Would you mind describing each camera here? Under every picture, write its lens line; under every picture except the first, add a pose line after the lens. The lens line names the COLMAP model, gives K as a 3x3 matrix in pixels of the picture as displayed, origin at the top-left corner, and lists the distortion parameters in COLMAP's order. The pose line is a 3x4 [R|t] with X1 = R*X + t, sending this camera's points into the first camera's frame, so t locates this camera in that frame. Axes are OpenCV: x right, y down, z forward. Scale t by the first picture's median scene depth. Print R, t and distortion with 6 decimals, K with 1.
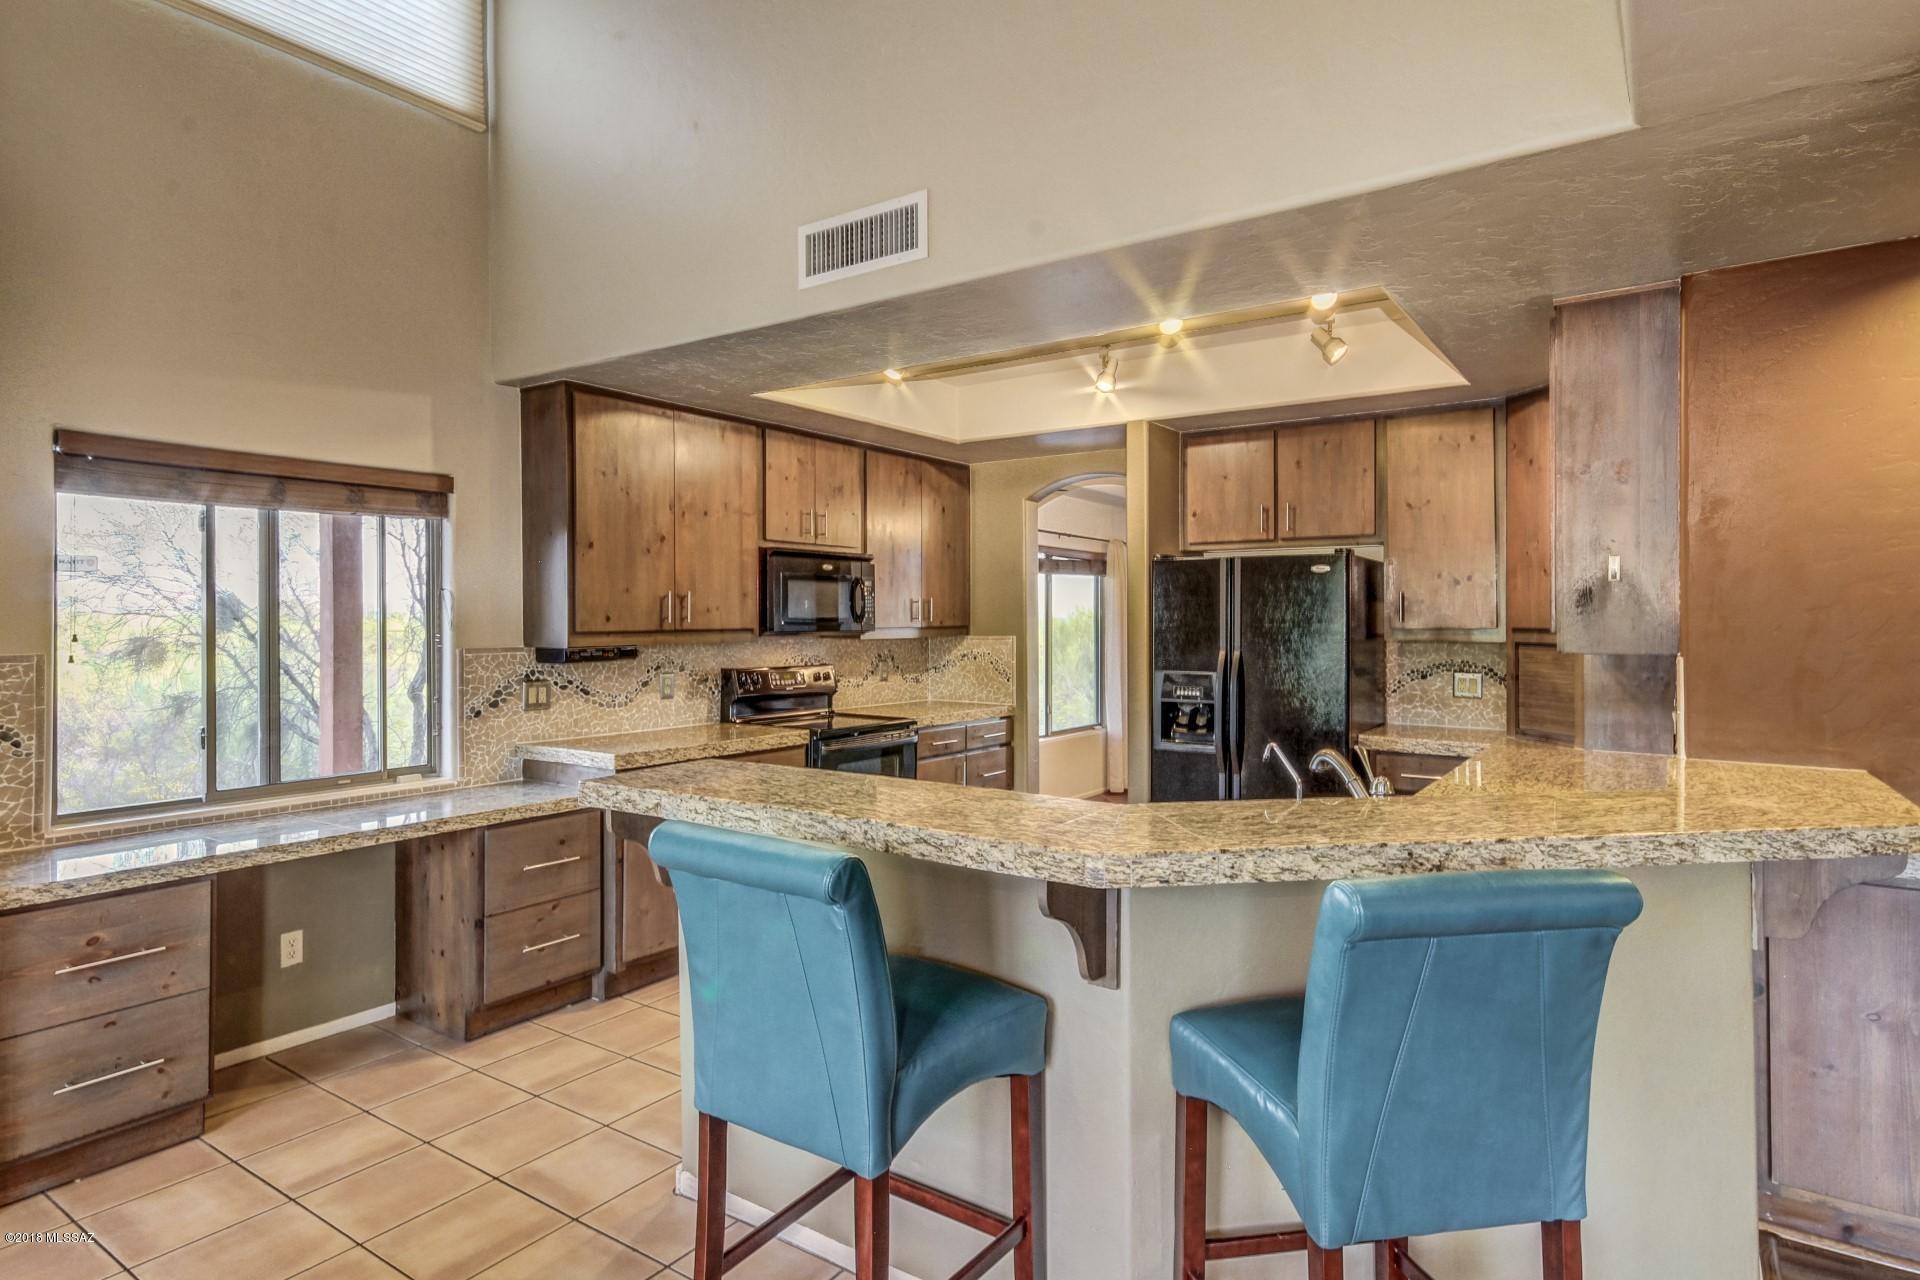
lens RADIAL K [[1039.3, 0, 955.7], [0, 1039.3, 614.4], [0, 0, 1]] dist [0.001310, 0.001188]
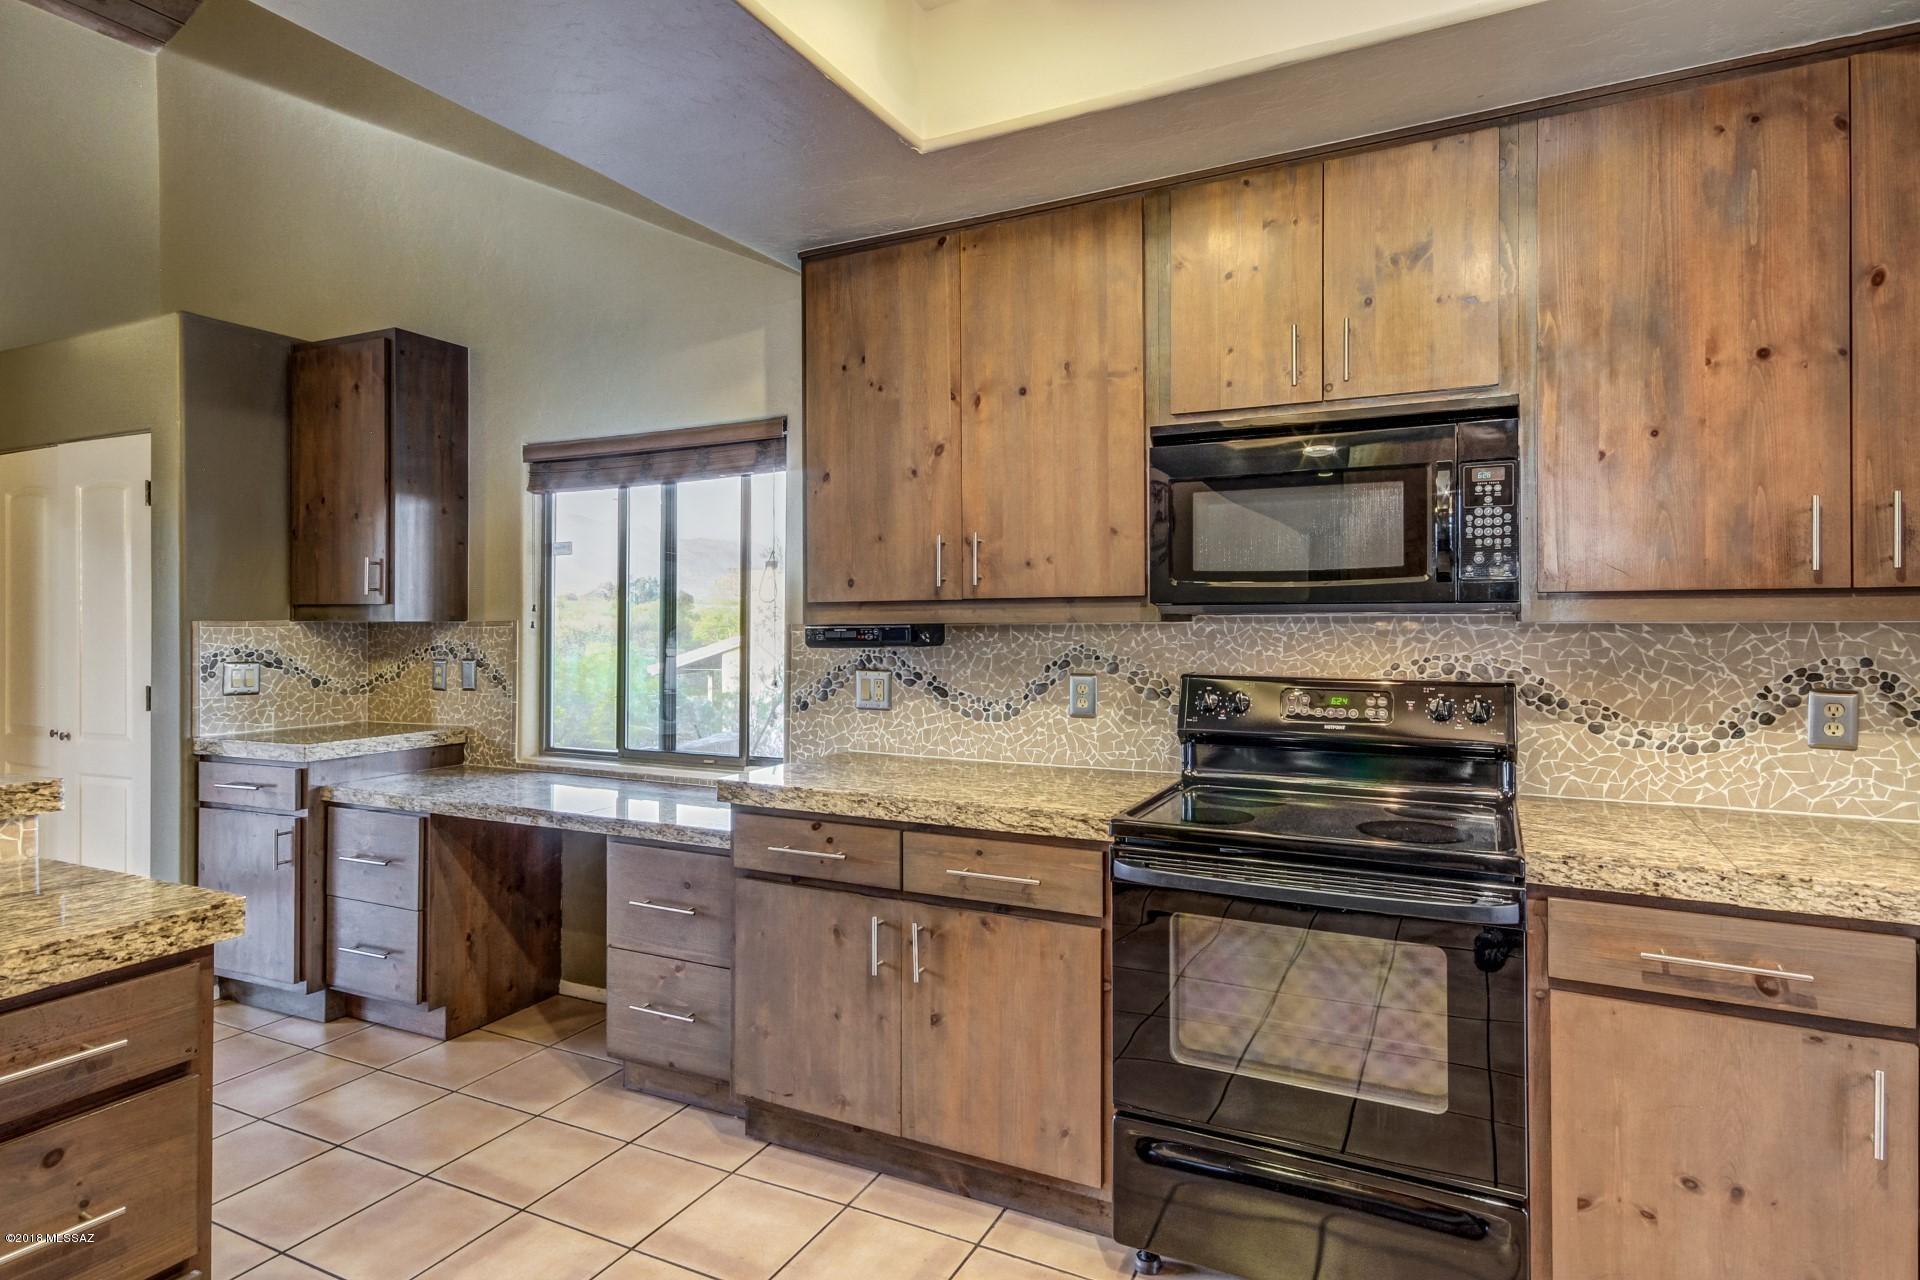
lens RADIAL K [[1039.3, 0, 955.7], [0, 1039.3, 614.4], [0, 0, 1]] dist [0.001310, 0.001188]
pose [[0.145774, 0.002690, -0.989314, 0.327863], [0.010848, 0.999932, 0.004317, 0.021702], [0.989259, -0.011361, 0.145734, 0.938196]]
